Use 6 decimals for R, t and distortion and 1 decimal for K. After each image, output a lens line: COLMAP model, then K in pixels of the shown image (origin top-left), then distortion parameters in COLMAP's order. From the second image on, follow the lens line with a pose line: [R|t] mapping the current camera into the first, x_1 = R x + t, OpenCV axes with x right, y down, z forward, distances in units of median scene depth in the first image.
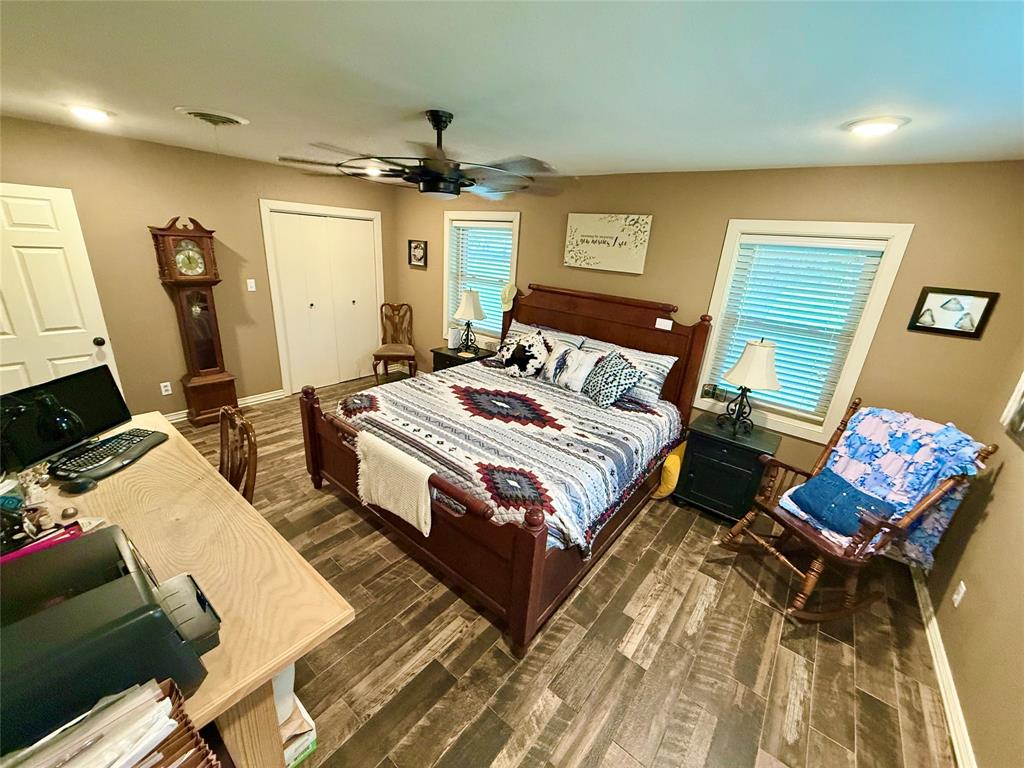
lens RADIAL K [[407.1, 0, 508.9], [0, 407.1, 384.5], [0, 0, 1]] dist [0.000898, 0.000051]
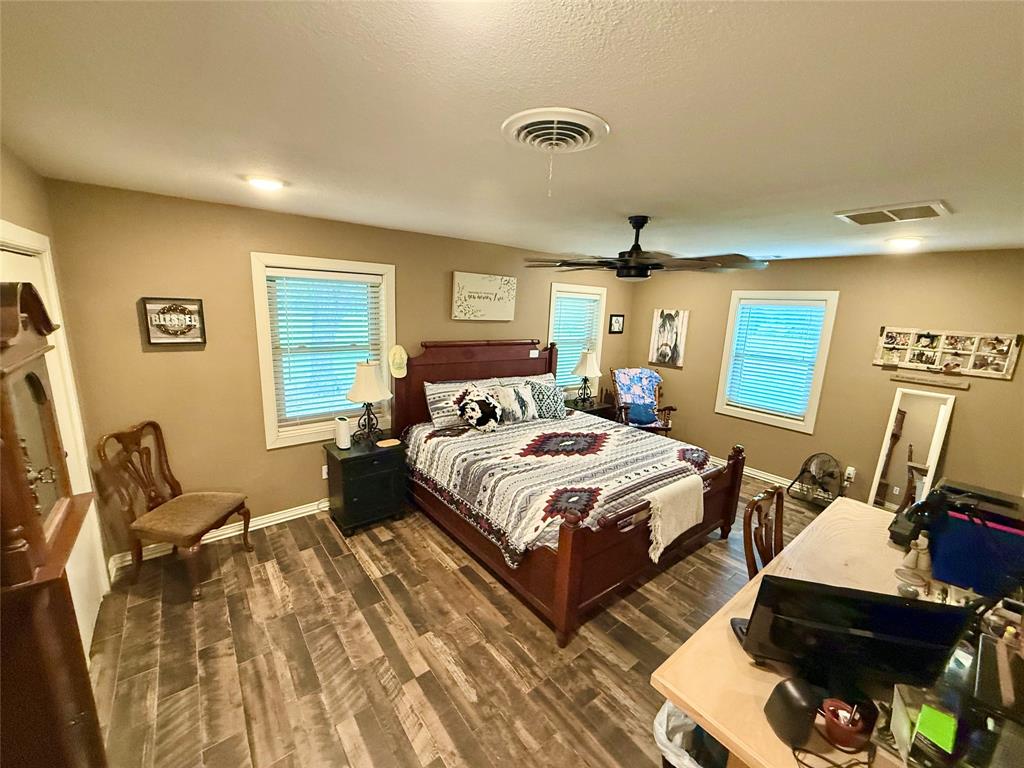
lens RADIAL K [[407.1, 0, 508.9], [0, 407.1, 384.5], [0, 0, 1]] dist [0.000898, 0.000051]
pose [[0.221798, -0.249643, 0.942594, -0.982991], [0.292582, 0.939167, 0.179889, -0.324337], [-0.930162, 0.235887, 0.281347, 0.707104]]
